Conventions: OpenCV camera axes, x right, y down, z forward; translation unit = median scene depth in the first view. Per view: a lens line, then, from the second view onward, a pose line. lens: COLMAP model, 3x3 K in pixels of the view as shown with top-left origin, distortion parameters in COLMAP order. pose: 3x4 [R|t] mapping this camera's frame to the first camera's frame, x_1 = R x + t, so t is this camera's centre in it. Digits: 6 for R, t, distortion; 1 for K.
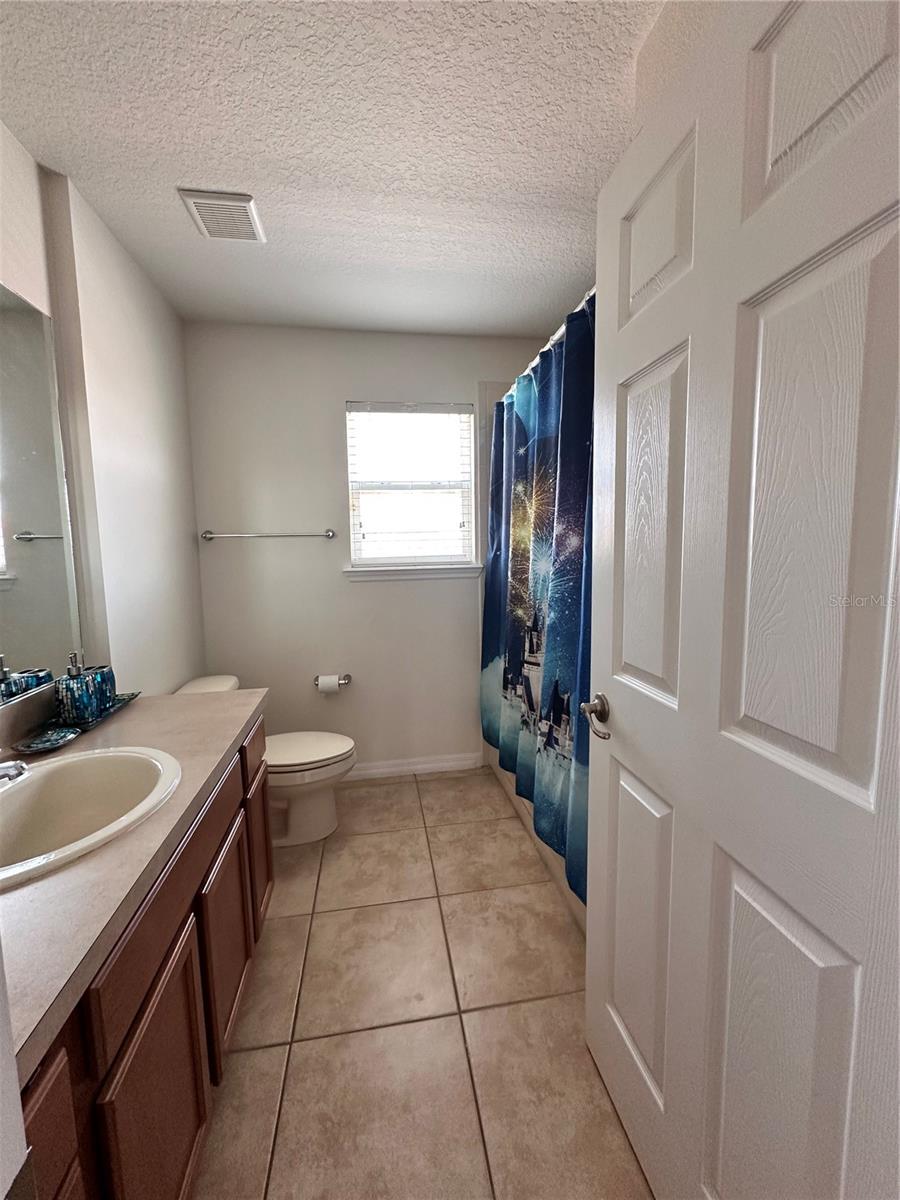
lens RADIAL K [[478.1, 0, 450.9], [0, 478.1, 599.8], [0, 0, 1]] dist [-0.002691, -0.000070]
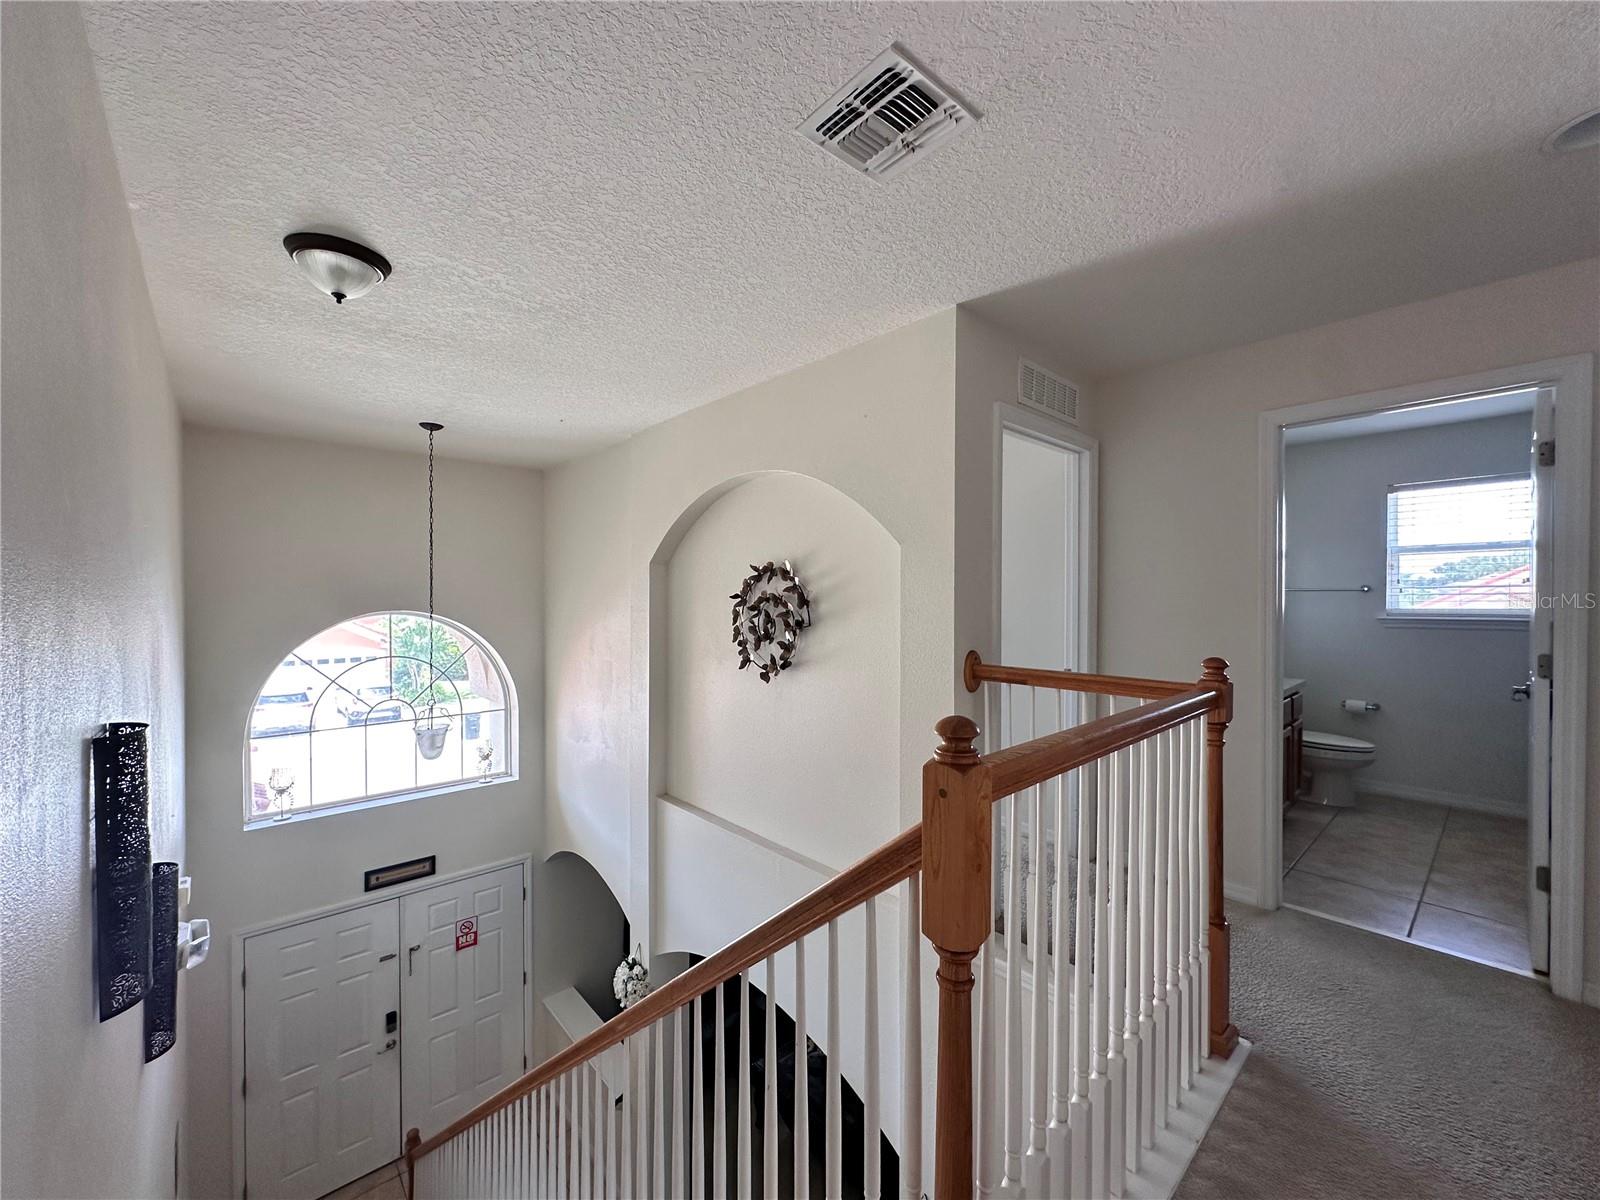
lens RADIAL K [[637.5, 0, 803.8], [0, 637.5, 603.3], [0, 0, 1]] dist [-0.002691, -0.000070]
pose [[0.536235, 0.020562, -0.843818, 0.379956], [-0.102728, 0.993862, -0.041063, 0.125441], [0.837794, 0.108703, 0.535056, -1.166718]]
